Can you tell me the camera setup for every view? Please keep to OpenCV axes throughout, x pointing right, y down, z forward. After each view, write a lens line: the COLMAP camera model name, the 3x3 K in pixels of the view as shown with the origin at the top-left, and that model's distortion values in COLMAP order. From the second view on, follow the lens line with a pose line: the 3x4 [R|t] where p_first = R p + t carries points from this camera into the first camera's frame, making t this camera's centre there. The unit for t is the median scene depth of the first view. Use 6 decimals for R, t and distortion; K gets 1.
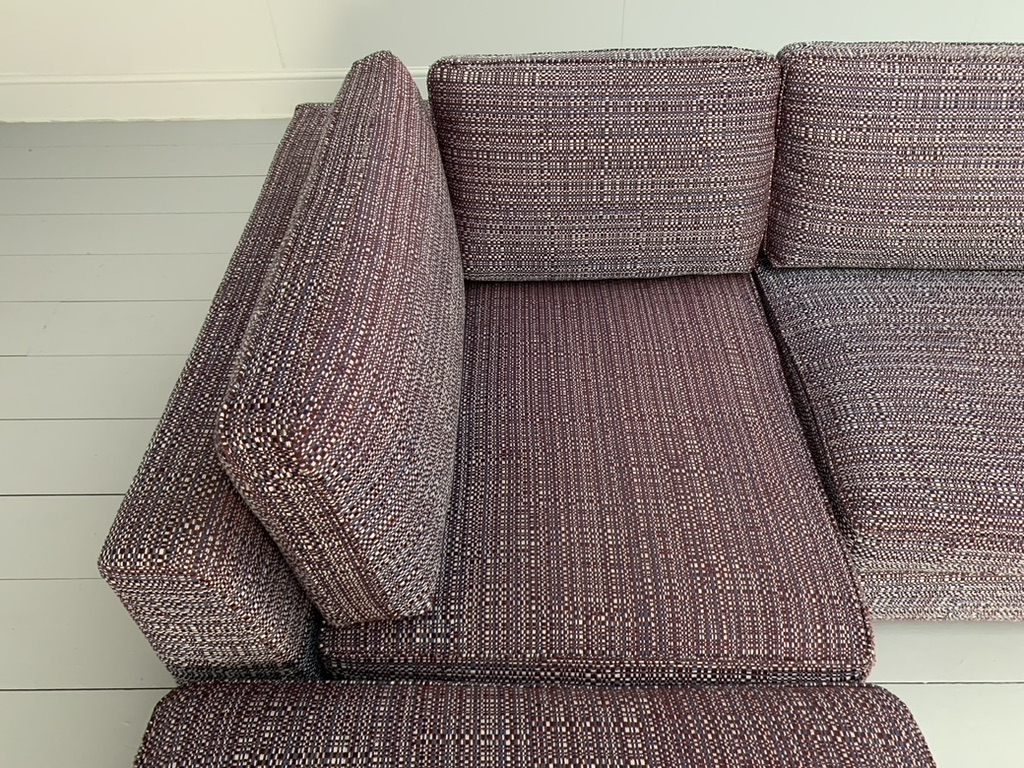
lens RADIAL K [[769.1, 0, 497.8], [0, 769.1, 398.9], [0, 0, 1]] dist [0.024558, -0.033977]
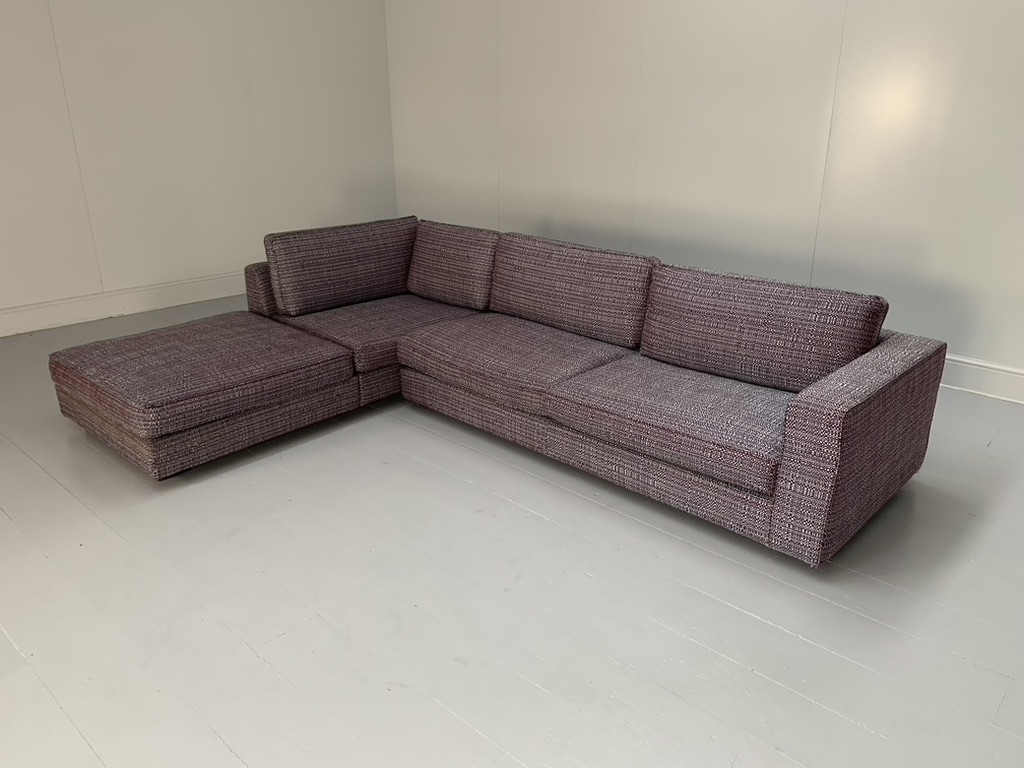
lens RADIAL K [[769.1, 0, 507.5], [0, 769.1, 379.8], [0, 0, 1]] dist [0.024558, -0.033977]
pose [[0.738278, 0.260952, -0.621973, 1.218330], [-0.496984, 0.833896, -0.240051, 0.362571], [0.456019, 0.486335, 0.745336, -0.456842]]
